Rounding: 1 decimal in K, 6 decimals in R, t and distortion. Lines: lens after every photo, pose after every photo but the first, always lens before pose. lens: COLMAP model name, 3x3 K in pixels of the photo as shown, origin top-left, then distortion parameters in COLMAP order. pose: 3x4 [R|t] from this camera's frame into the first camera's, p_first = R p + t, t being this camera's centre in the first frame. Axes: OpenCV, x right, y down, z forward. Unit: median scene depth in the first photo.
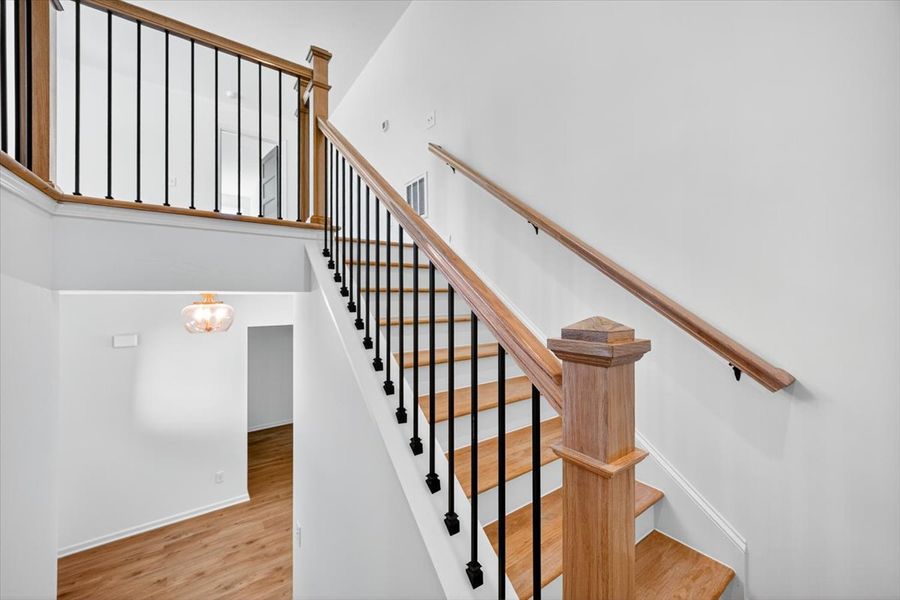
lens RADIAL K [[345.1, 0, 450.0], [0, 345.1, 300.0], [0, 0, 1]] dist [-0.001118, -0.000103]
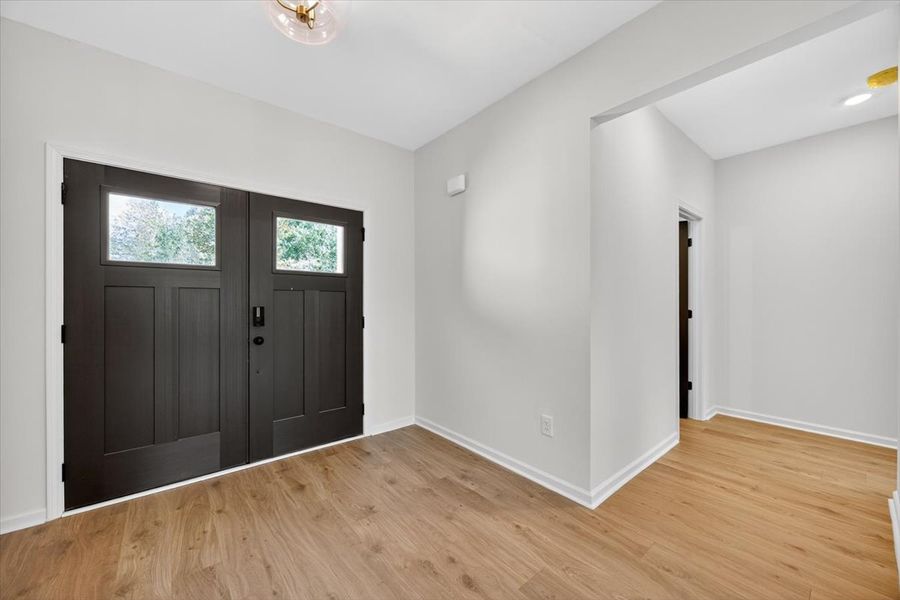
lens RADIAL K [[345.1, 0, 450.0], [0, 345.1, 300.0], [0, 0, 1]] dist [-0.001118, -0.000103]
pose [[0.059326, 0.001642, -0.998237, -0.181763], [-0.008172, 0.999966, 0.001159, 0.373787], [0.998205, 0.008089, 0.059337, 0.945692]]
